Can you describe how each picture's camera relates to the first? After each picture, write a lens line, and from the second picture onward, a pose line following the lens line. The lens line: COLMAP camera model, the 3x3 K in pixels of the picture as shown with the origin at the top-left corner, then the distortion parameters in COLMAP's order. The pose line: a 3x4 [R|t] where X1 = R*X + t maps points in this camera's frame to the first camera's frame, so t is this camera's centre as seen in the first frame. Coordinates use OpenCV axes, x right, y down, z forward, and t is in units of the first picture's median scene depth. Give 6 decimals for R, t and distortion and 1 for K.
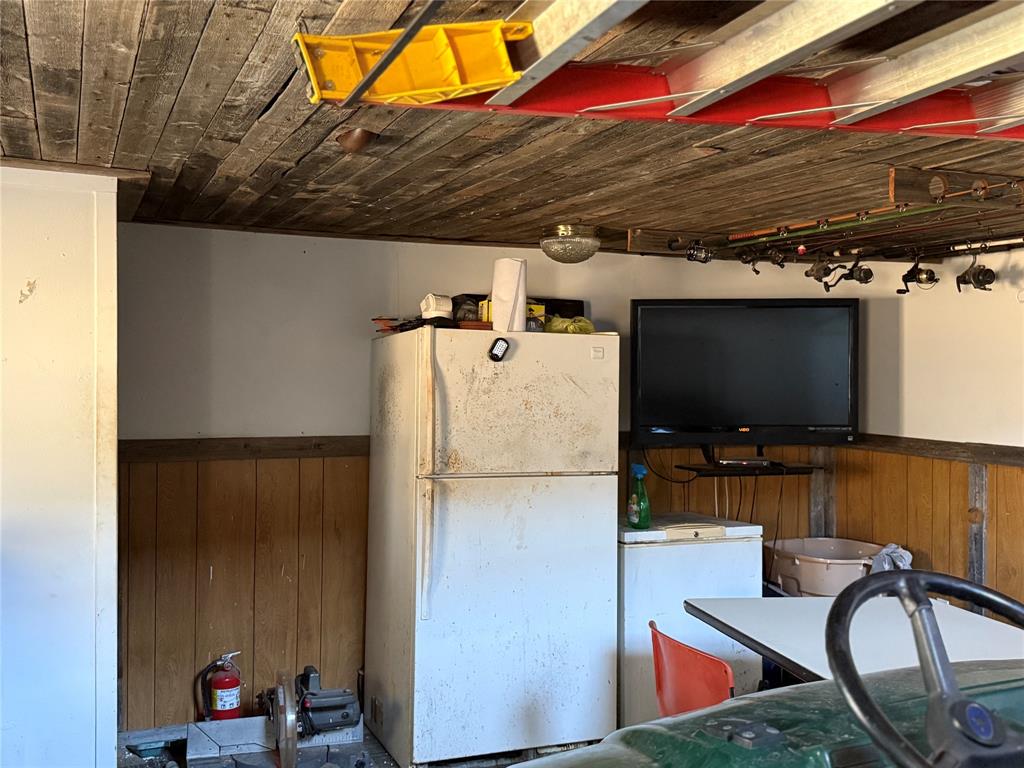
lens RADIAL K [[985.5, 0, 512.0], [0, 985.5, 384.0], [0, 0, 1]] dist [0.083861, -0.146499]
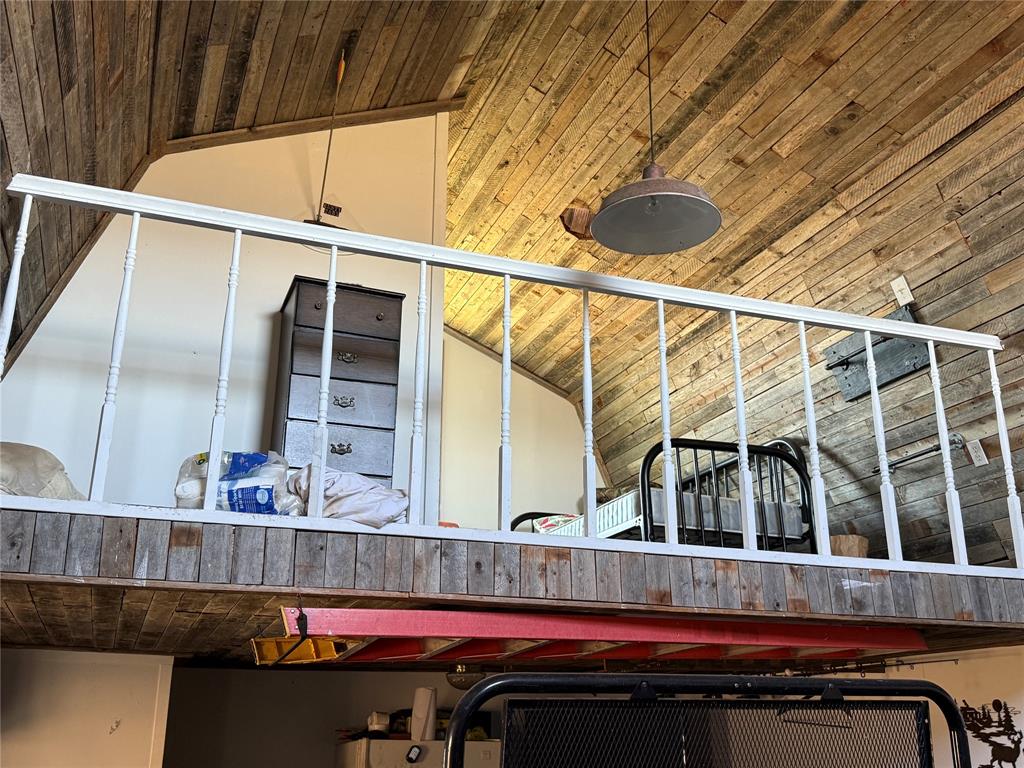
lens RADIAL K [[985.5, 0, 512.0], [0, 985.5, 384.0], [0, 0, 1]] dist [0.083861, -0.146499]
pose [[0.998697, -0.022533, -0.045778, 0.202005], [0.004820, 0.934857, -0.354991, -0.022407], [0.050795, 0.354308, 0.933748, -0.545253]]
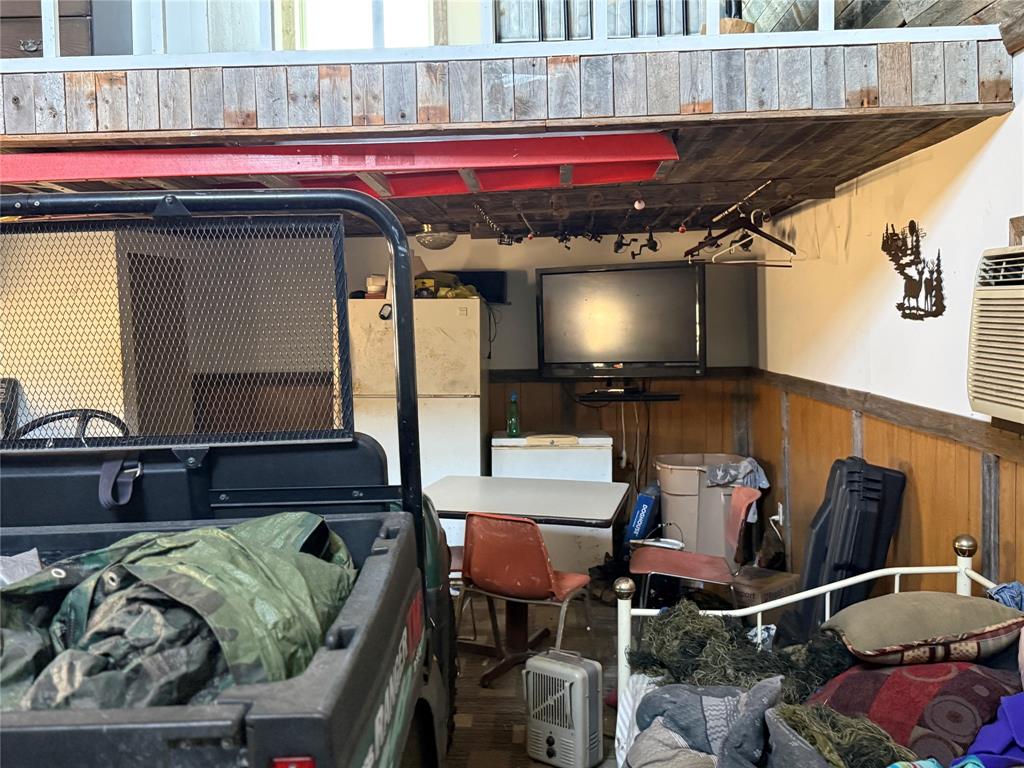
lens RADIAL K [[985.5, 0, 512.0], [0, 985.5, 384.0], [0, 0, 1]] dist [0.083861, -0.146499]
pose [[0.907383, 0.000783, -0.420305, 0.742272], [0.021637, 0.998585, 0.048573, 0.005111], [0.419748, -0.053168, 0.906082, -0.262197]]
